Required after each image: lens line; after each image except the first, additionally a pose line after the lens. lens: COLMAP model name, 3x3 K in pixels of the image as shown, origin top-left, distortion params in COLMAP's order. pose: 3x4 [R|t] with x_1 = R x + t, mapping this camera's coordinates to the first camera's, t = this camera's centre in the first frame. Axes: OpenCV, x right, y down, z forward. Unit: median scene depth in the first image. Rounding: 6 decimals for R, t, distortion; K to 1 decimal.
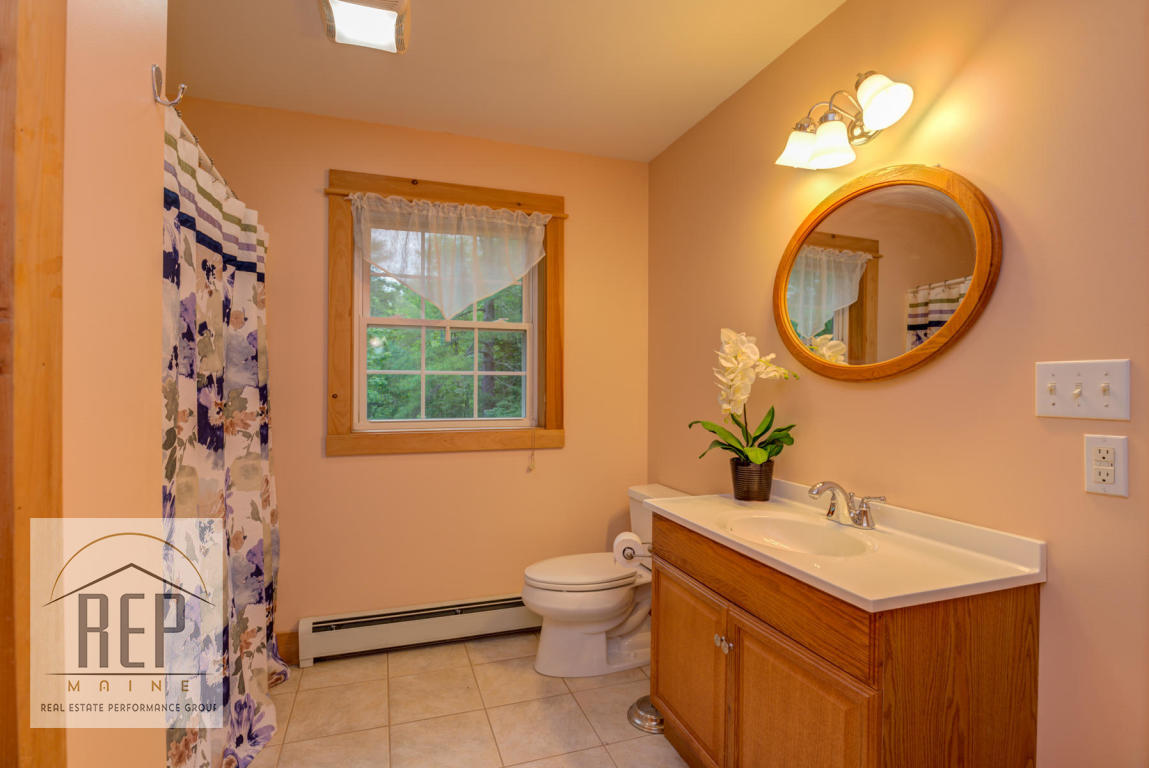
lens RADIAL K [[557.1, 0, 577.7], [0, 557.1, 385.1], [0, 0, 1]] dist [-0.013856, -0.001162]
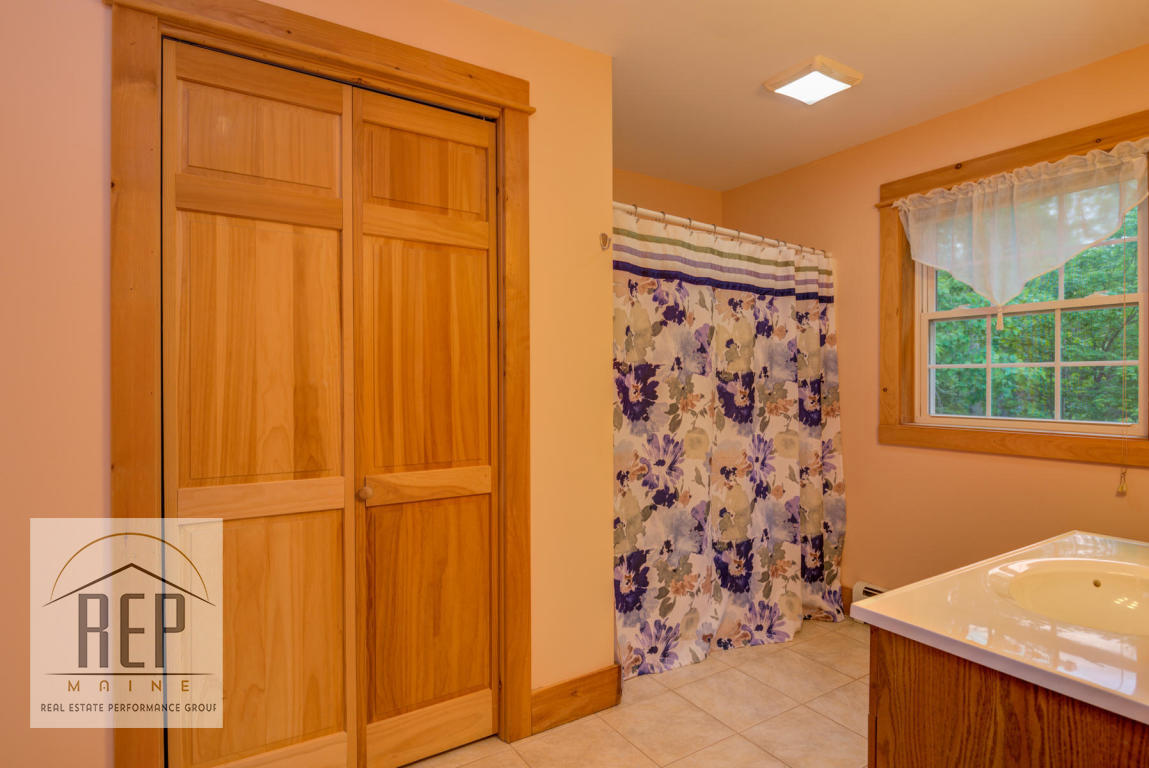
lens RADIAL K [[597.2, 0, 576.9], [0, 597.2, 385.2], [0, 0, 1]] dist [-0.001863, 0.000923]
pose [[0.235970, 0.004092, -0.971752, 0.571026], [0.000719, 0.999990, 0.004386, 0.005359], [0.971760, -0.001734, 0.235965, 0.126542]]
